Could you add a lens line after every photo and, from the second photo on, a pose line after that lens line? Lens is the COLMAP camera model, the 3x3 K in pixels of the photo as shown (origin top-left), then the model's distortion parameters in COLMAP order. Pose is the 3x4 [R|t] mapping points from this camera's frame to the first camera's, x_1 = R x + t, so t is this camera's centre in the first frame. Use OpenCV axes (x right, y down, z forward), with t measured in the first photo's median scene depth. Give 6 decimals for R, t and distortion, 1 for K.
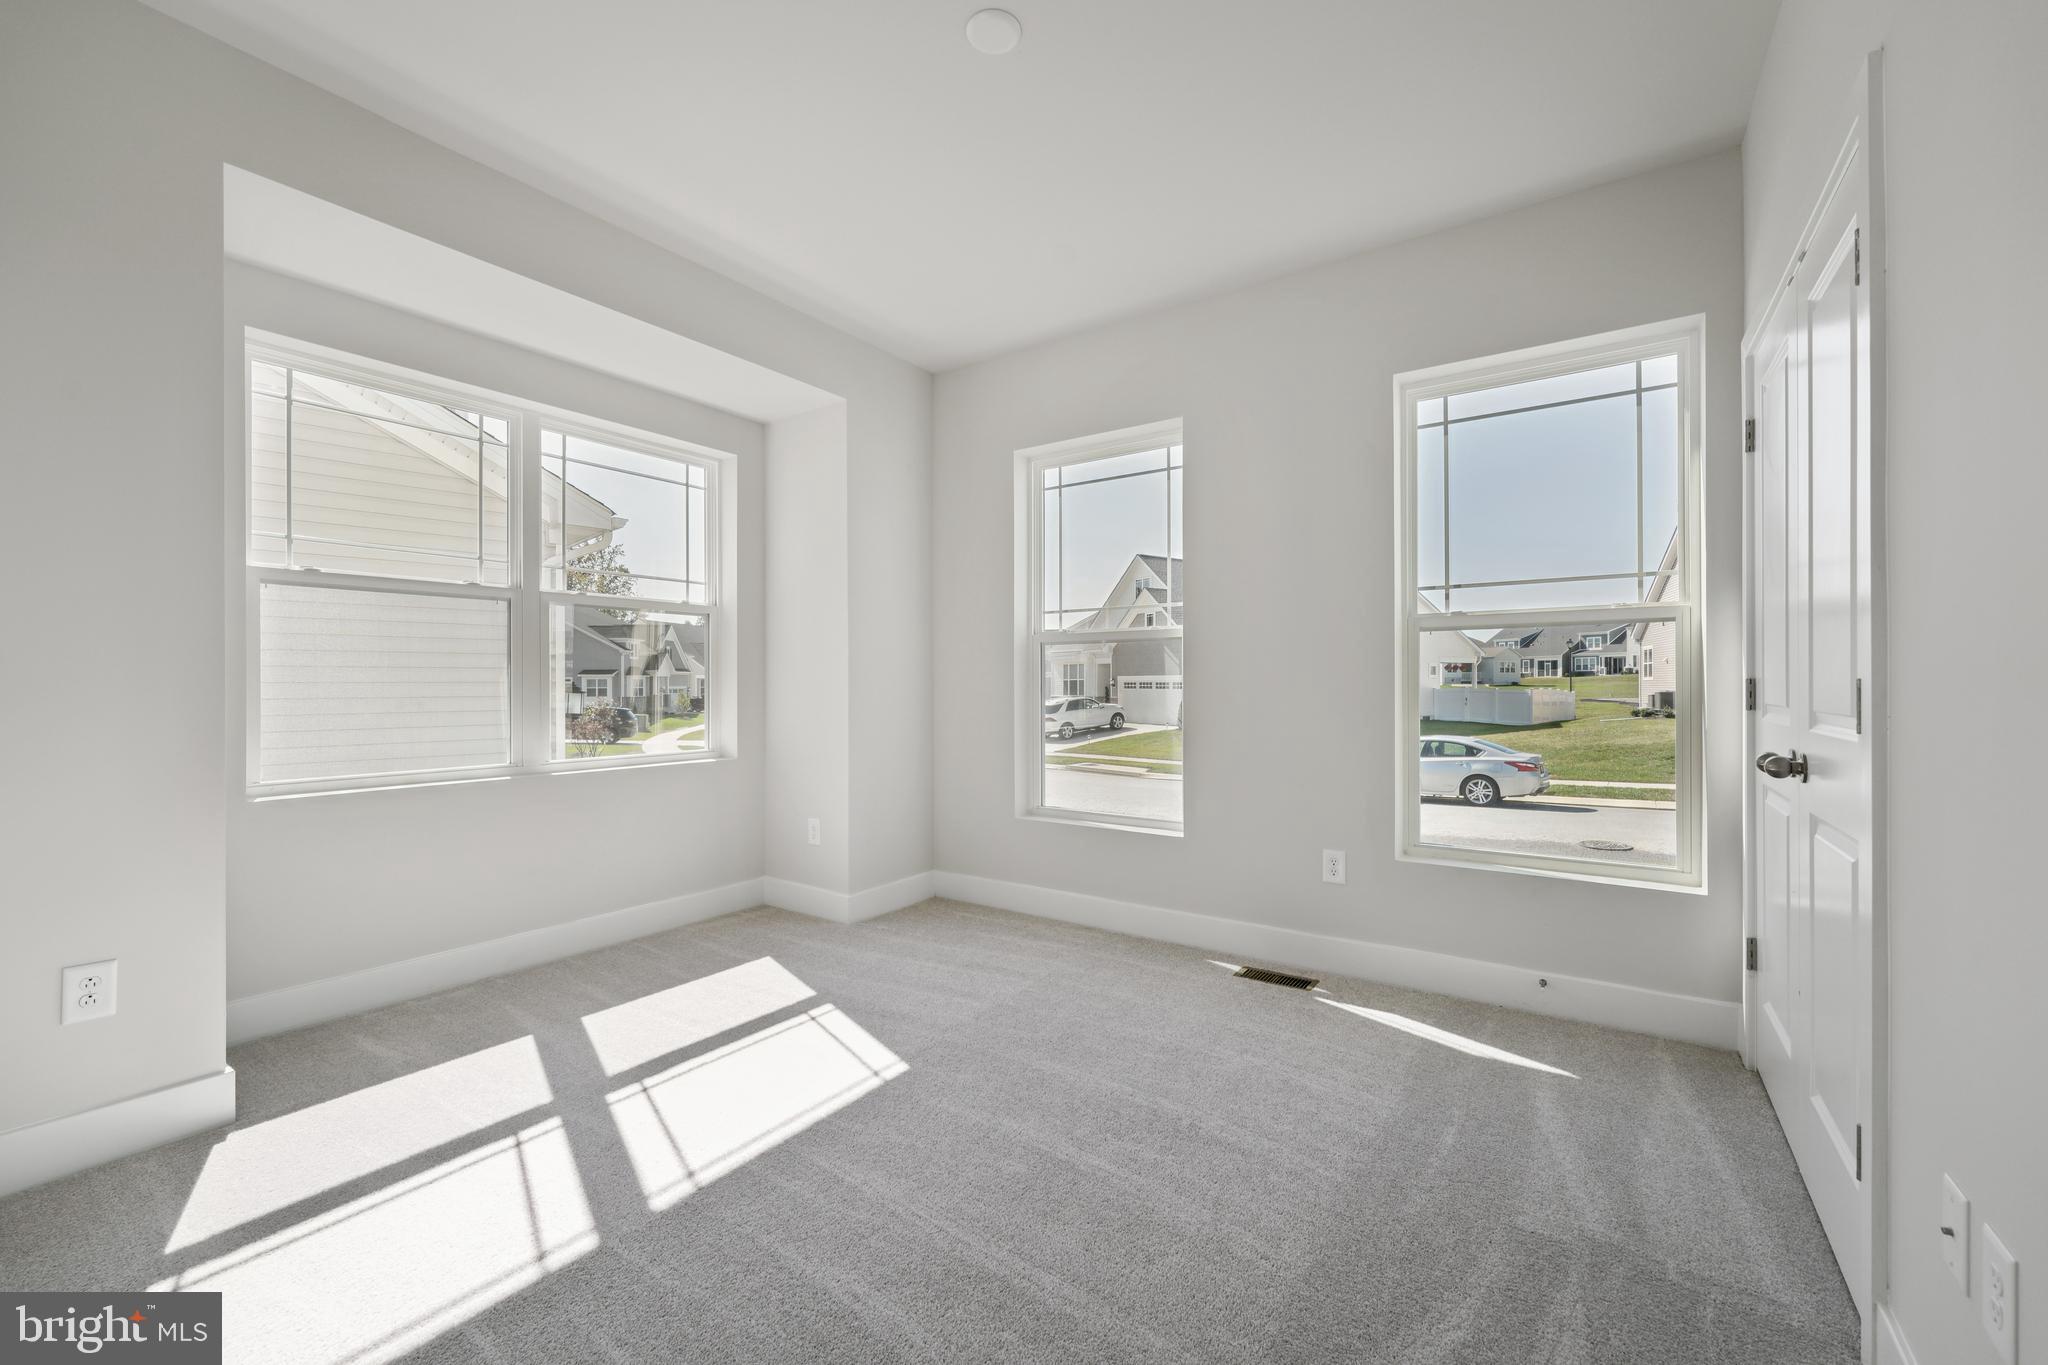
lens RADIAL K [[827.4, 0, 1021.7], [0, 827.4, 680.5], [0, 0, 1]] dist [0.001042, 0.000140]
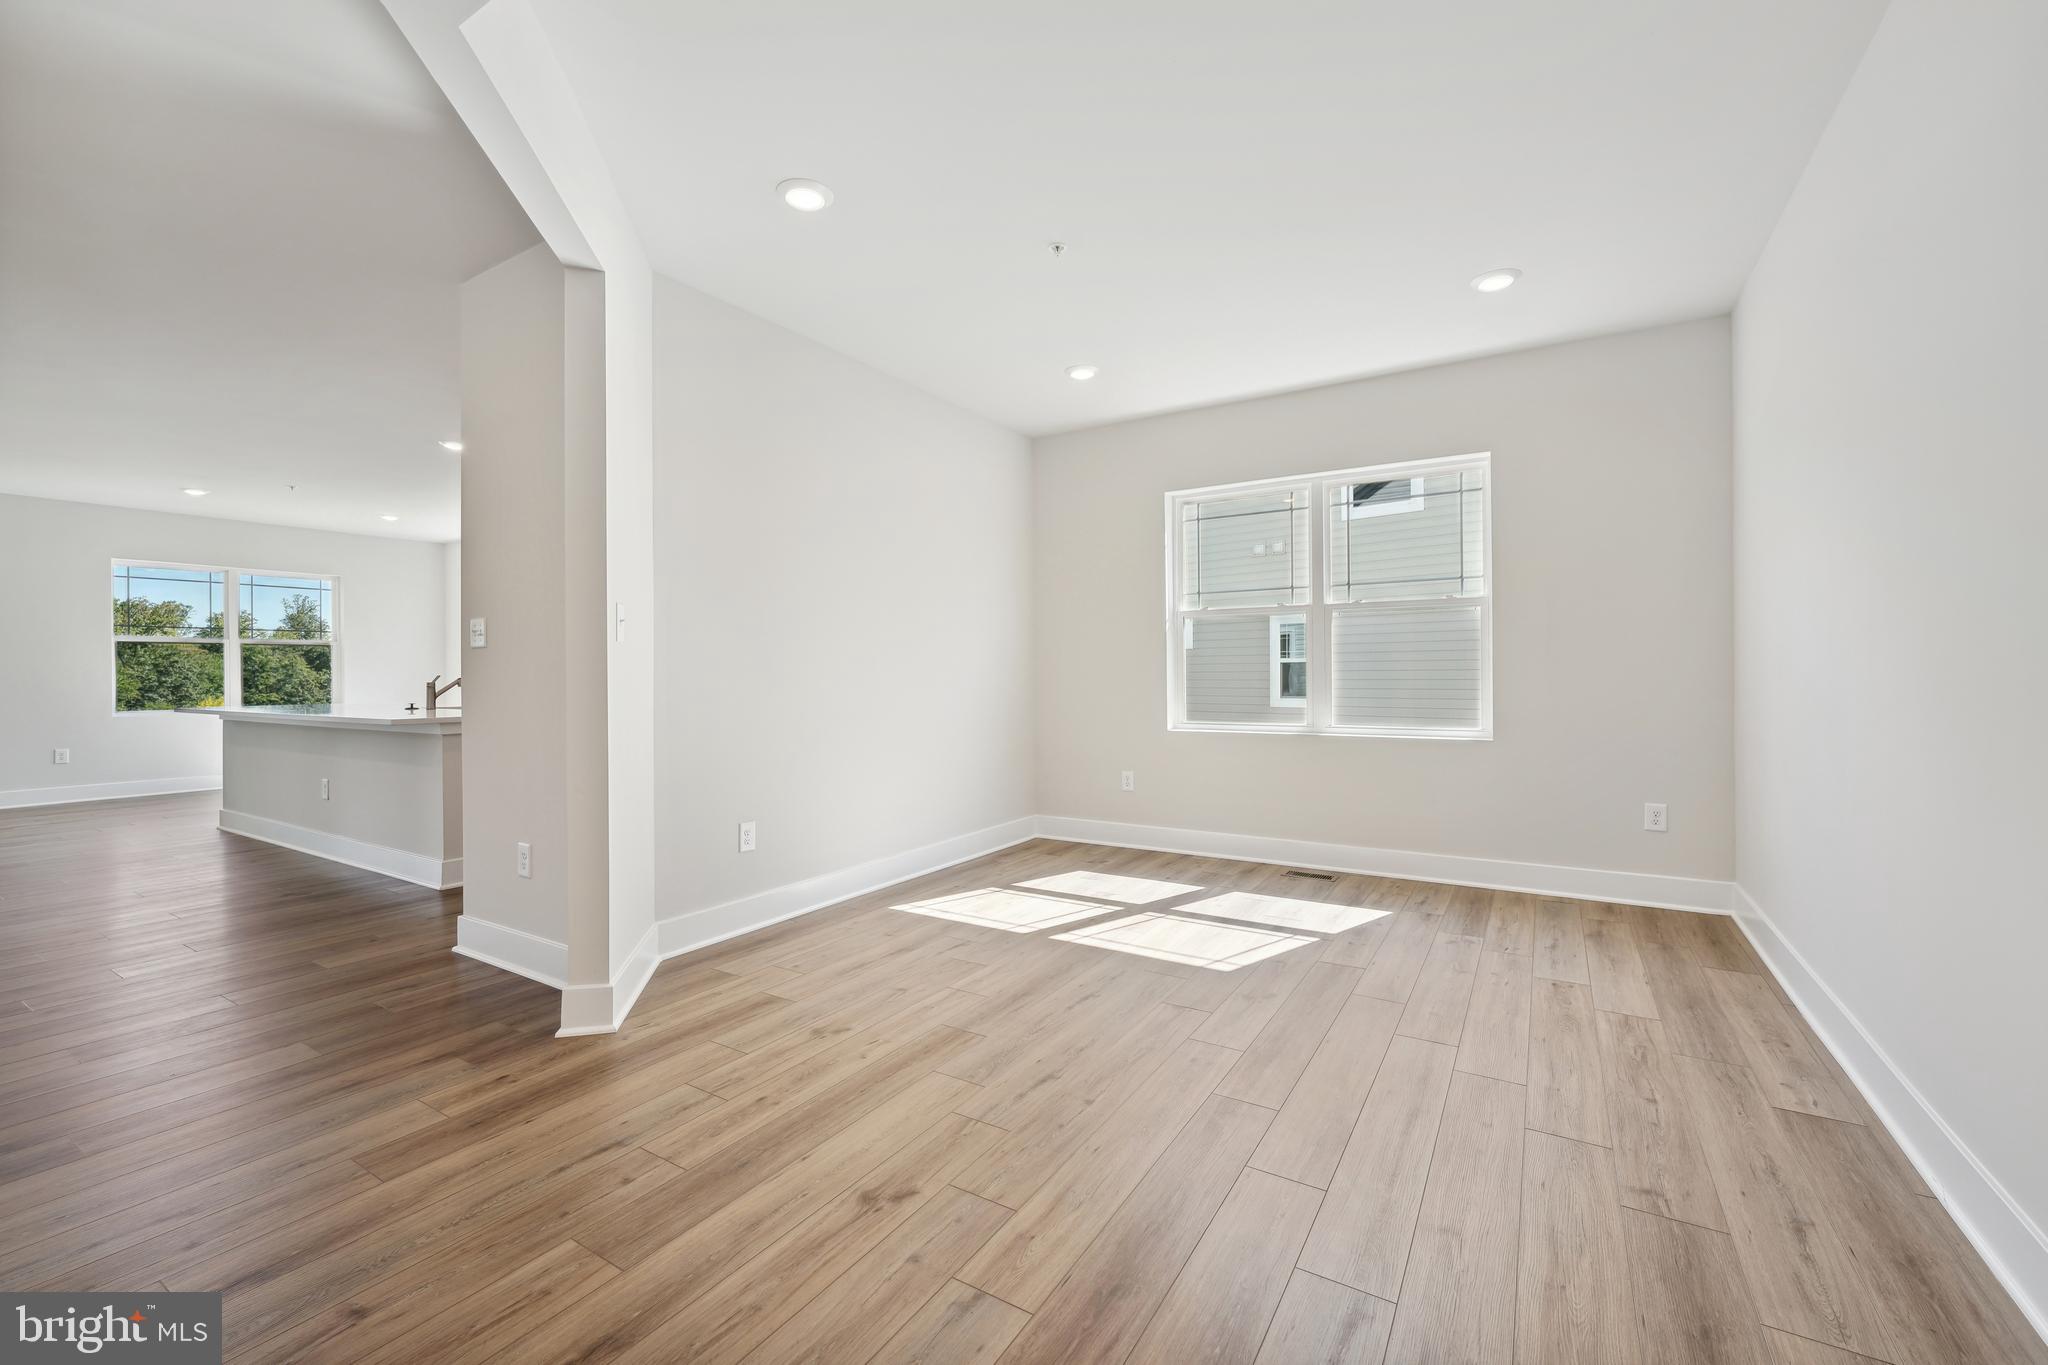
lens RADIAL K [[827.4, 0, 1022.1], [0, 827.4, 676.7], [0, 0, 1]] dist [0.001042, 0.000140]
pose [[0.039064, 0.003778, -0.999230, 1.129275], [0.008243, 0.999958, 0.004103, 0.004403], [0.999203, -0.008397, 0.039031, 0.633241]]
